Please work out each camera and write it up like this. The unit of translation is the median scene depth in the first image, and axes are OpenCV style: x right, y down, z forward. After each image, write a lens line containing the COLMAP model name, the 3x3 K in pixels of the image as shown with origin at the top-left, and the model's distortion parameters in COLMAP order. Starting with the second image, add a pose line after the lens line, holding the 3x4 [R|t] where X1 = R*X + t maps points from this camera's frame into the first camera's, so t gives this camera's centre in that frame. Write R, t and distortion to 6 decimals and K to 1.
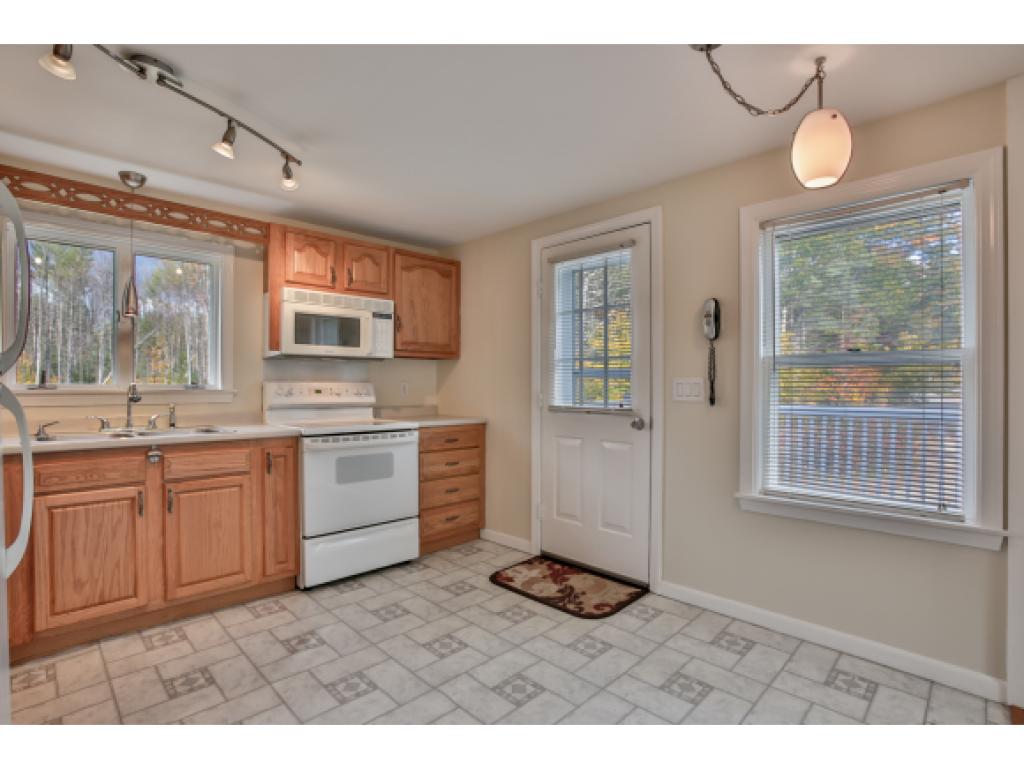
lens RADIAL K [[499.6, 0, 507.7], [0, 499.6, 384.6], [0, 0, 1]] dist [-0.083791, 0.034571]
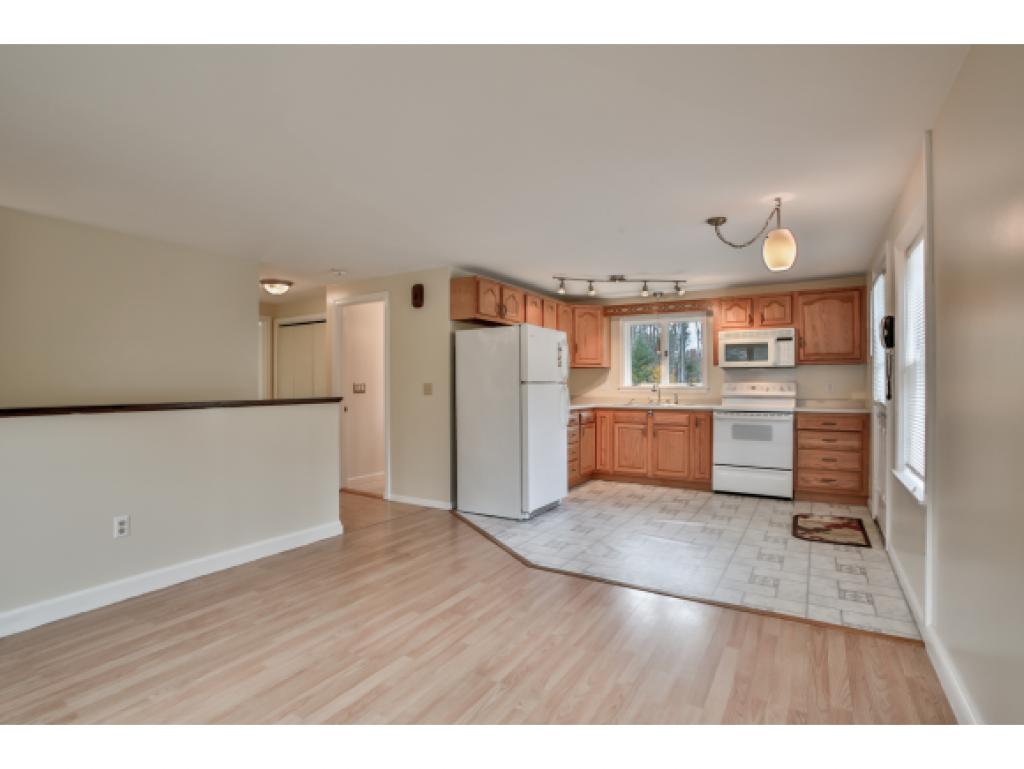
lens RADIAL K [[493.5, 0, 506.3], [0, 493.5, 383.9], [0, 0, 1]] dist [-0.085453, 0.036006]
pose [[0.219125, -0.002348, -0.975694, 1.246911], [0.003989, 0.999991, -0.001510, -0.000581], [0.975689, -0.003562, 0.219133, -0.207953]]
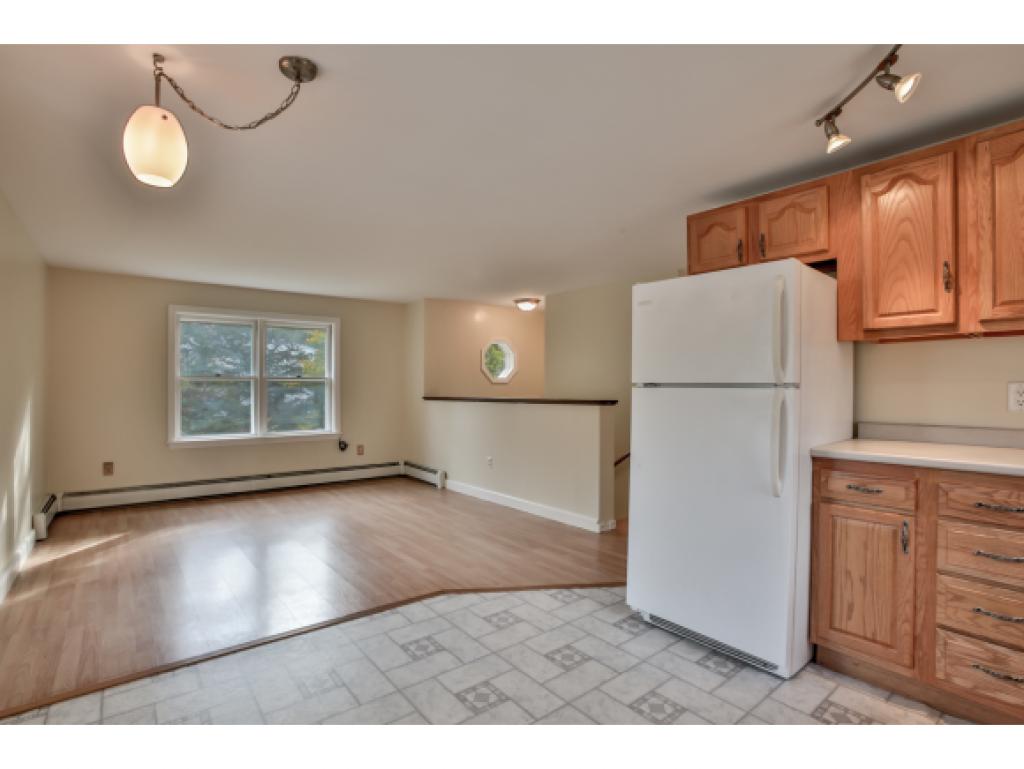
lens RADIAL K [[493.5, 0, 506.3], [0, 493.5, 383.9], [0, 0, 1]] dist [-0.085453, 0.036006]
pose [[-0.995238, -0.000212, 0.097470, -0.082397], [-0.000984, 0.999969, -0.007871, -0.001981], [-0.097466, -0.007930, -0.995207, 1.093950]]
